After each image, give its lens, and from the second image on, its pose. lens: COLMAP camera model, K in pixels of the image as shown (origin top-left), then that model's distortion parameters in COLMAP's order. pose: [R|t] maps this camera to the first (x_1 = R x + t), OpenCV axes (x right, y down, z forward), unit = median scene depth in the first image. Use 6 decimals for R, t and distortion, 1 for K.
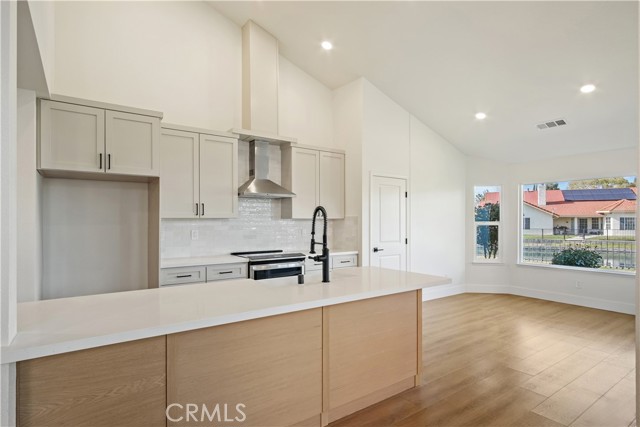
lens RADIAL K [[342.5, 0, 318.6], [0, 342.5, 219.6], [0, 0, 1]] dist [-0.003337, 0.000494]
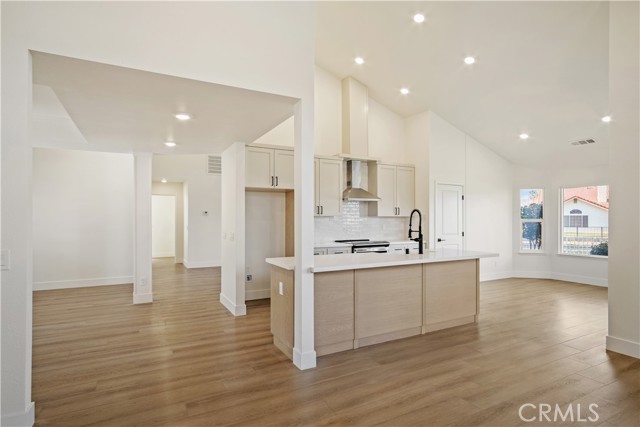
lens RADIAL K [[342.5, 0, 320.1], [0, 342.5, 214.2], [0, 0, 1]] dist [-0.003337, 0.000494]
pose [[0.992745, -0.000179, -0.120235, -0.138147], [-0.000831, 0.999965, -0.008346, 0.000011], [0.120232, 0.008385, 0.992710, -0.383412]]
